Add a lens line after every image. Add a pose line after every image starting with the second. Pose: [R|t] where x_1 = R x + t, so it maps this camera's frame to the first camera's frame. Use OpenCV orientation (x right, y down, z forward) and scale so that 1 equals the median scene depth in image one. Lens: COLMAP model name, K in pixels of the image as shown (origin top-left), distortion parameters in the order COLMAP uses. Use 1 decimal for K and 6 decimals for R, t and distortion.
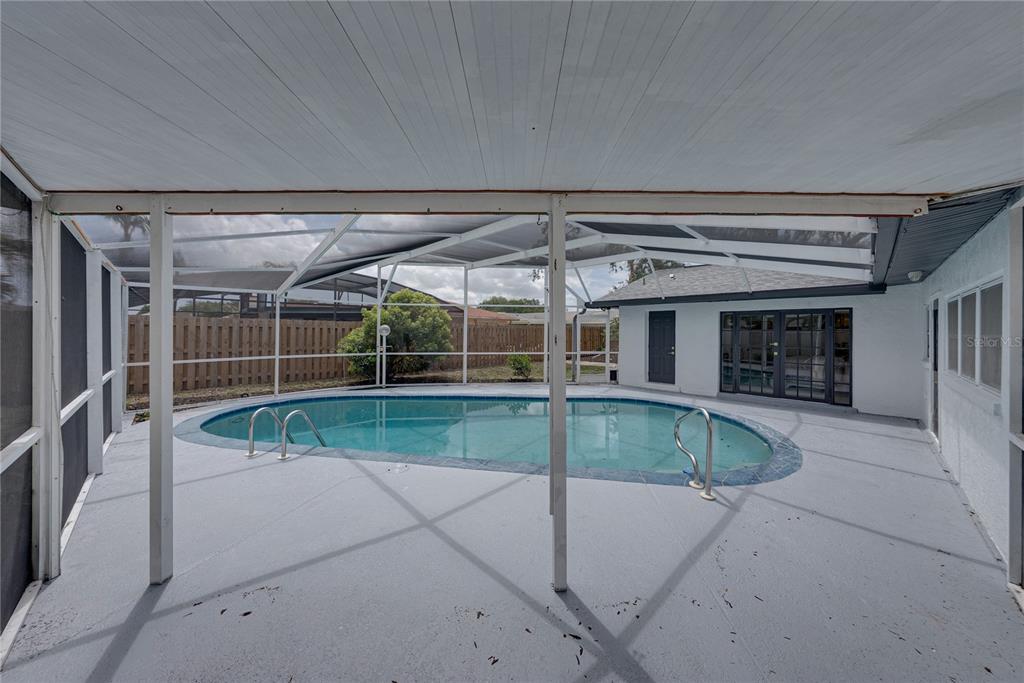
lens RADIAL K [[353.0, 0, 513.5], [0, 353.0, 332.7], [0, 0, 1]] dist [-0.005563, -0.000074]
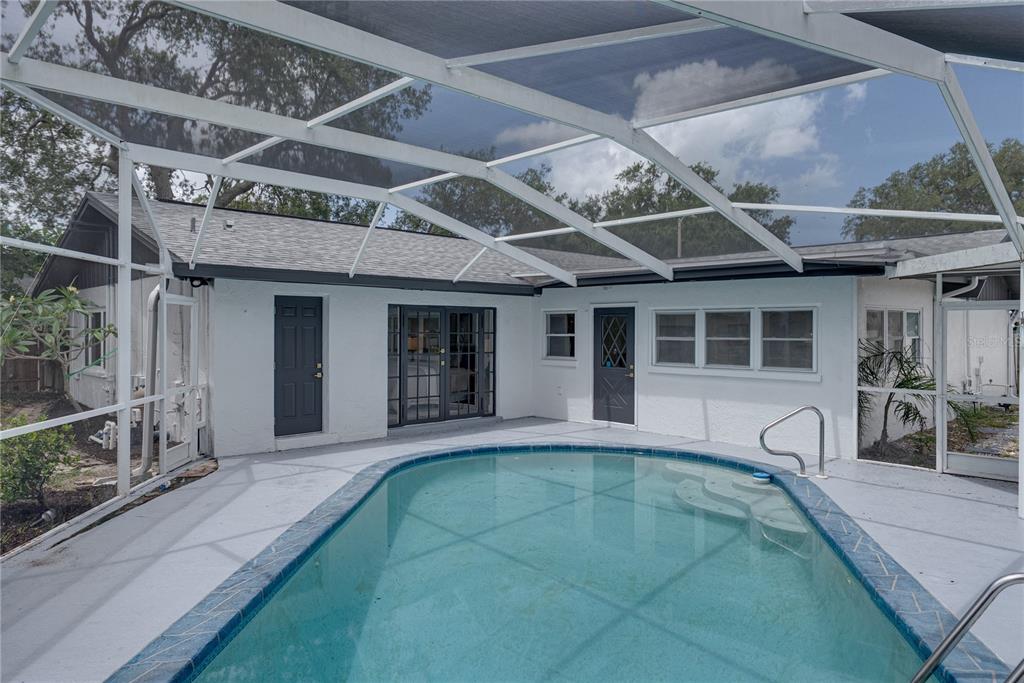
lens RADIAL K [[682.6, 0, 510.2], [0, 682.6, 328.5], [0, 0, 1]] dist [-0.010237, 0.003708]
pose [[0.004463, -0.004271, 0.999981, -0.636159], [0.002264, 0.999988, 0.004261, -0.018724], [-0.999987, 0.002245, 0.004473, 0.737087]]
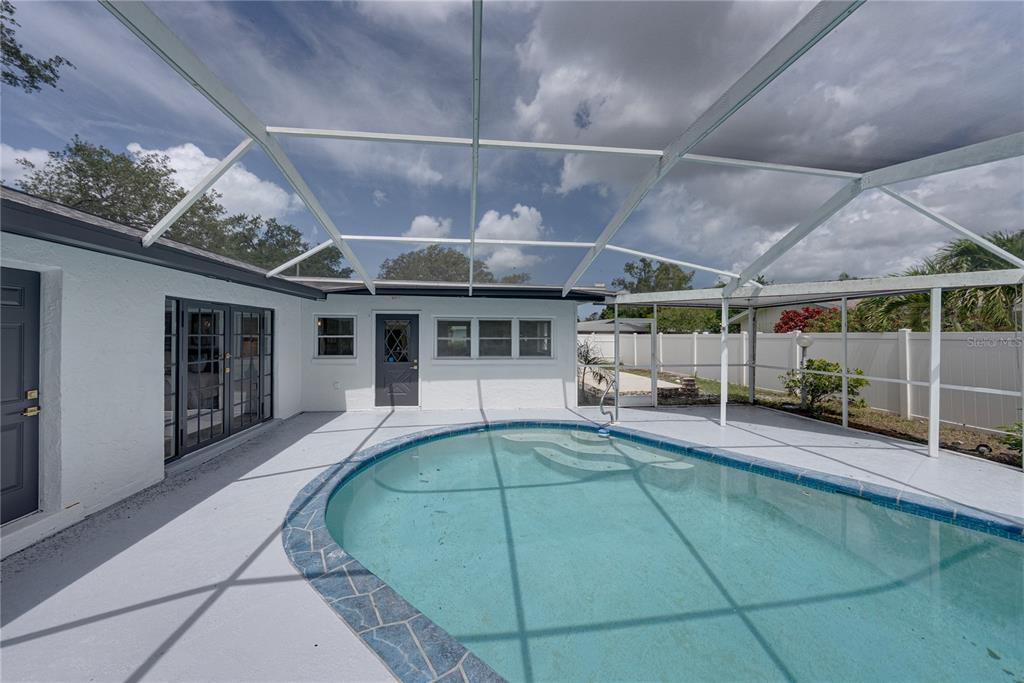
lens RADIAL K [[353.0, 0, 514.3], [0, 353.0, 328.4], [0, 0, 1]] dist [-0.005563, -0.000074]
pose [[-0.797255, -0.001160, 0.603642, -0.061573], [-0.006752, 0.999953, -0.006996, -0.014523], [-0.603605, -0.009653, -0.797225, 1.043825]]
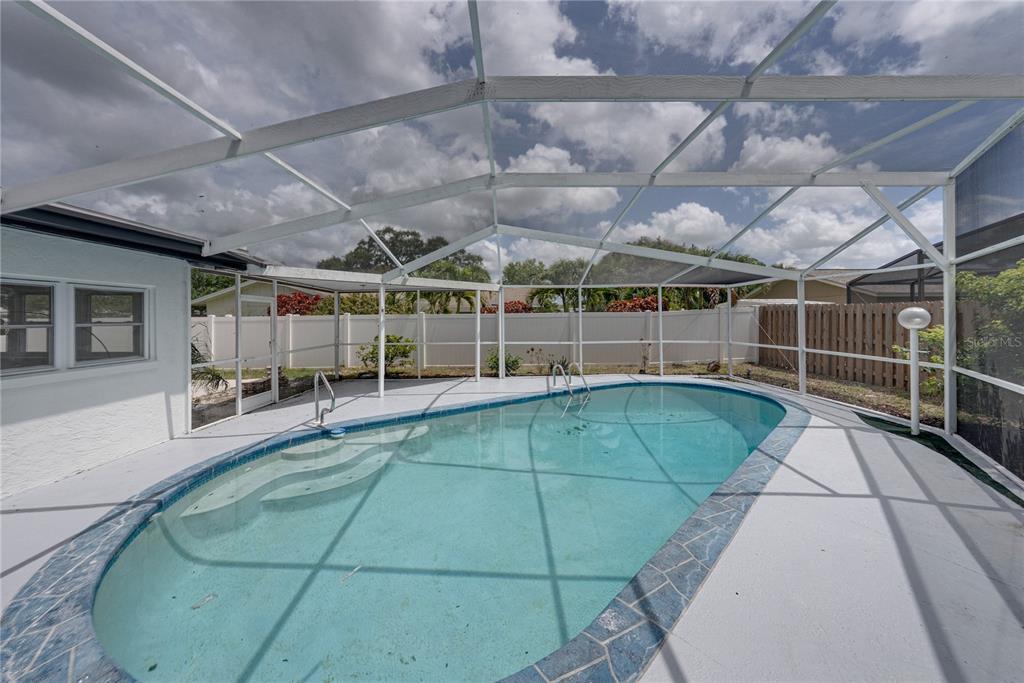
lens RADIAL K [[354.4, 0, 522.0], [0, 354.4, 326.4], [0, 0, 1]] dist [-0.001668, -0.000861]
pose [[-0.689739, 0.016142, -0.723878, 0.392747], [-0.003905, 0.999654, 0.026012, -0.007952], [0.724048, 0.020768, -0.689437, 1.003701]]
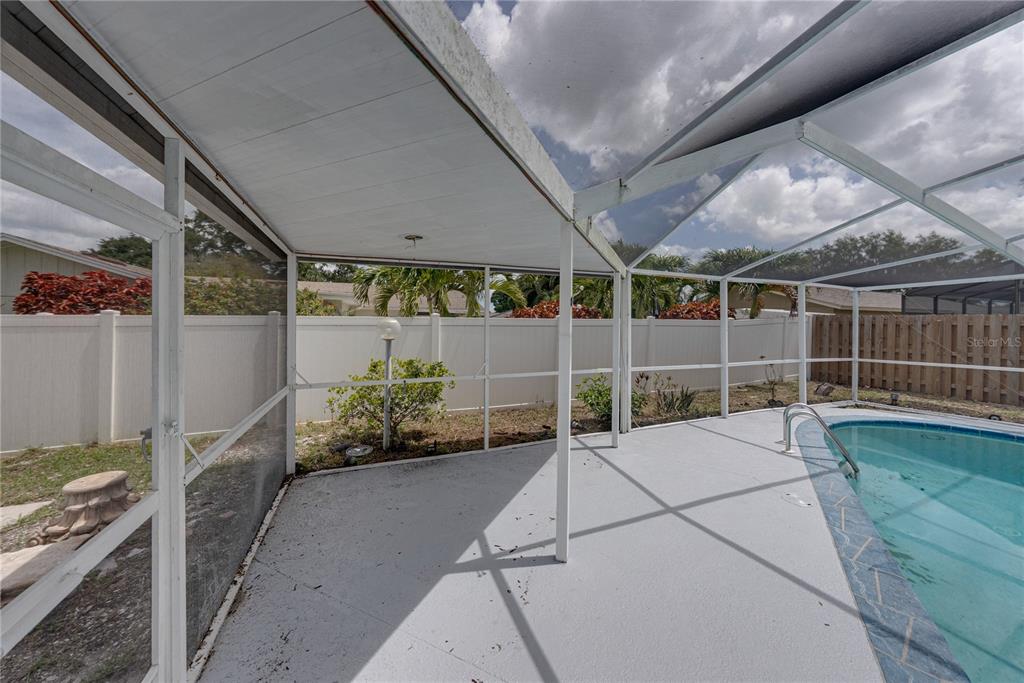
lens RADIAL K [[354.4, 0, 513.3], [0, 354.4, 348.6], [0, 0, 1]] dist [-0.001668, -0.000861]
pose [[-0.386595, 0.050920, -0.920843, 0.280464], [-0.011708, 0.998123, 0.060108, -0.000786], [0.922175, 0.034018, -0.385273, 0.300156]]
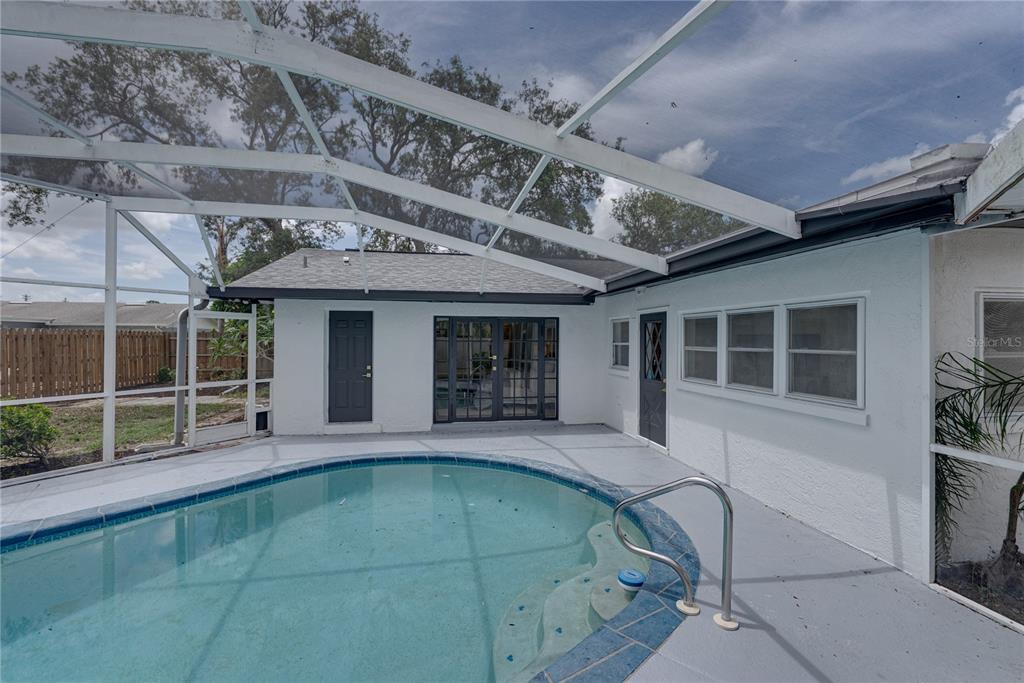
lens RADIAL K [[453.7, 0, 512.9], [0, 453.7, 339.2], [0, 0, 1]] dist [0.001455, -0.000859]
pose [[0.562285, -0.003953, 0.826934, -0.109349], [0.004545, 0.999988, 0.001690, -0.010660], [-0.826931, 0.002809, 0.562296, 0.308575]]
